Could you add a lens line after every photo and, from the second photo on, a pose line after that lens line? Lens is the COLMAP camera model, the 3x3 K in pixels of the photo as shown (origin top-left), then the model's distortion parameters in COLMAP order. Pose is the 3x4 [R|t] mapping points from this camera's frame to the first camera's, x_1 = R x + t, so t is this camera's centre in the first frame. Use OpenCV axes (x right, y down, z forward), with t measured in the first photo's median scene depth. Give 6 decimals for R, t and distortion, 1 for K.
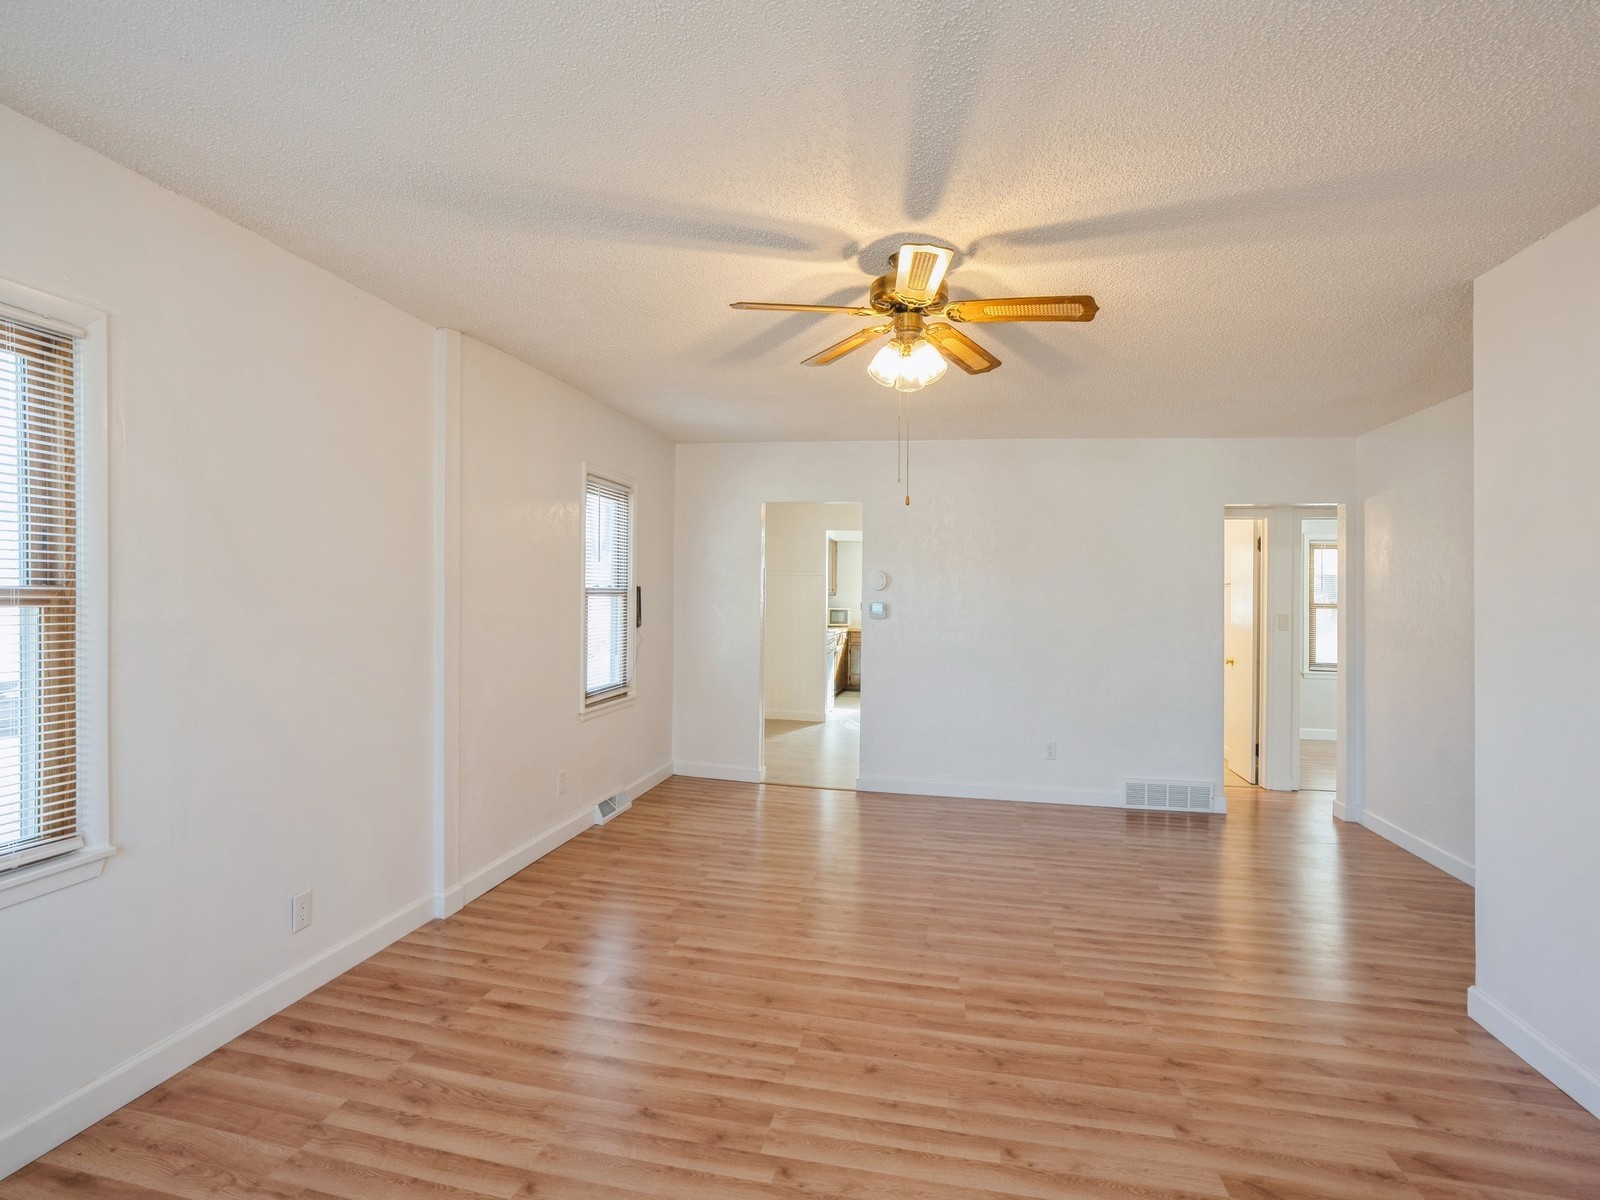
lens RADIAL K [[754.5, 0, 802.9], [0, 754.5, 572.7], [0, 0, 1]] dist [-0.050220, 0.018953]
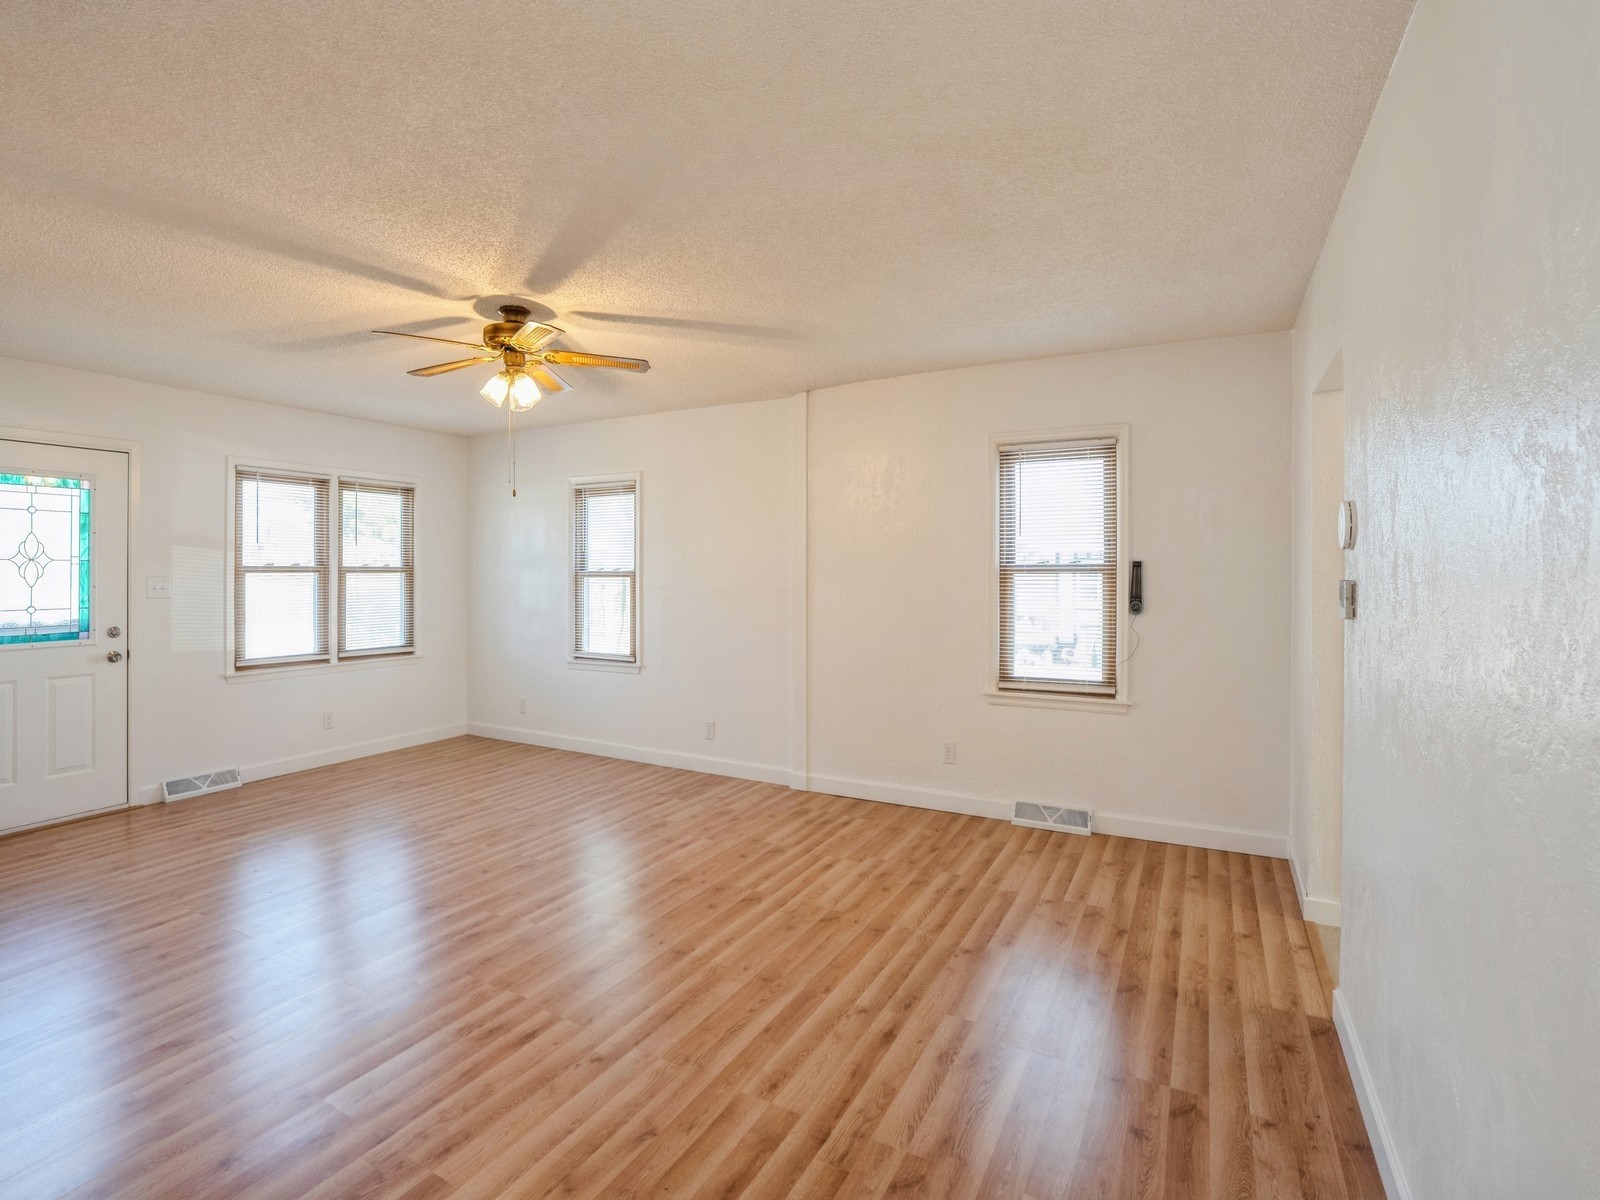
lens RADIAL K [[754.5, 0, 802.9], [0, 754.5, 572.7], [0, 0, 1]] dist [-0.050220, 0.018953]
pose [[-0.285345, -0.018062, -0.958255, 1.038358], [0.026126, 0.999304, -0.026616, 0.070684], [0.958069, -0.032630, -0.284675, 1.544775]]
